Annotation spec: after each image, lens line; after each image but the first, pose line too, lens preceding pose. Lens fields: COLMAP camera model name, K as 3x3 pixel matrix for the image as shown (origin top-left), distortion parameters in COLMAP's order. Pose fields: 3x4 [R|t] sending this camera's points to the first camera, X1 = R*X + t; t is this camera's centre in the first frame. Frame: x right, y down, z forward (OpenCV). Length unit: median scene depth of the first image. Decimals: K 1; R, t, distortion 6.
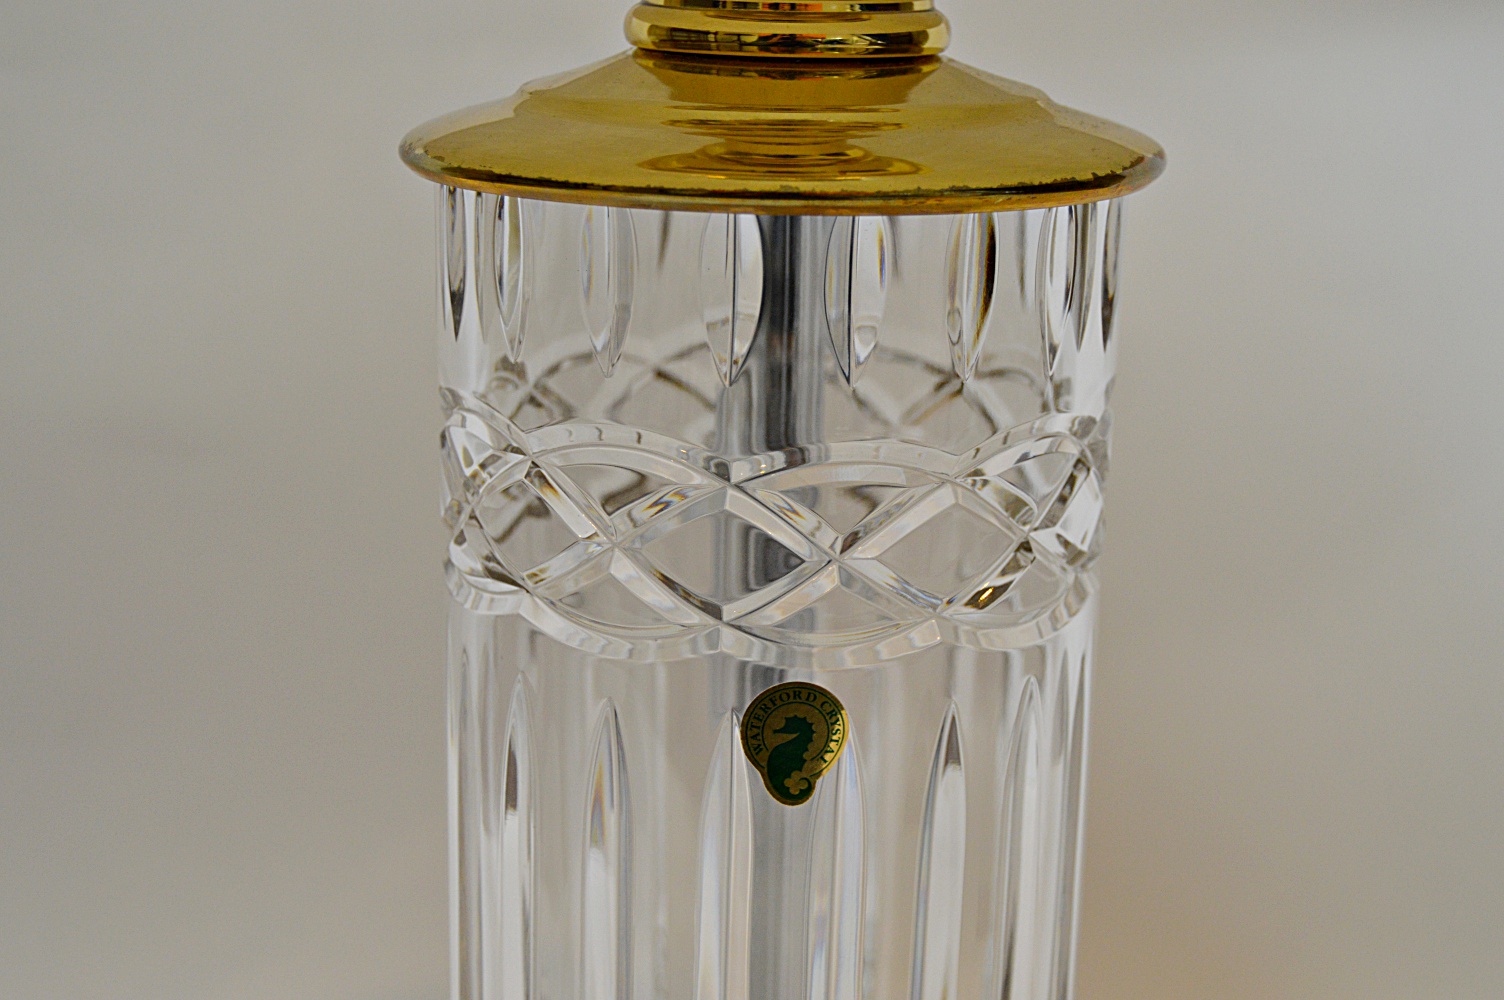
lens RADIAL K [[2471.1, 0, 746.4], [0, 2471.1, 473.9], [0, 0, 1]] dist [0.061824, -0.004362]
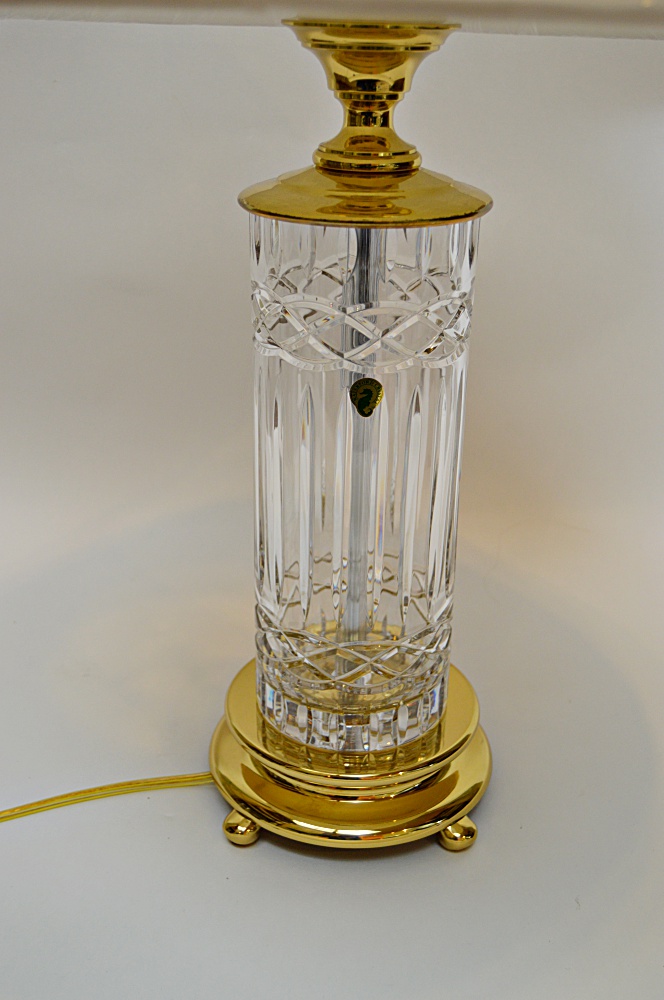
lens RADIAL K [[1093.2, 0, 333.8], [0, 1093.2, 480.8], [0, 0, 1]] dist [-0.010549, -0.010131]
pose [[0.999731, 0.007858, -0.021839, 0.008542], [-0.003936, 0.984710, 0.174156, -0.027479], [0.022874, -0.174023, 0.984476, -0.373771]]
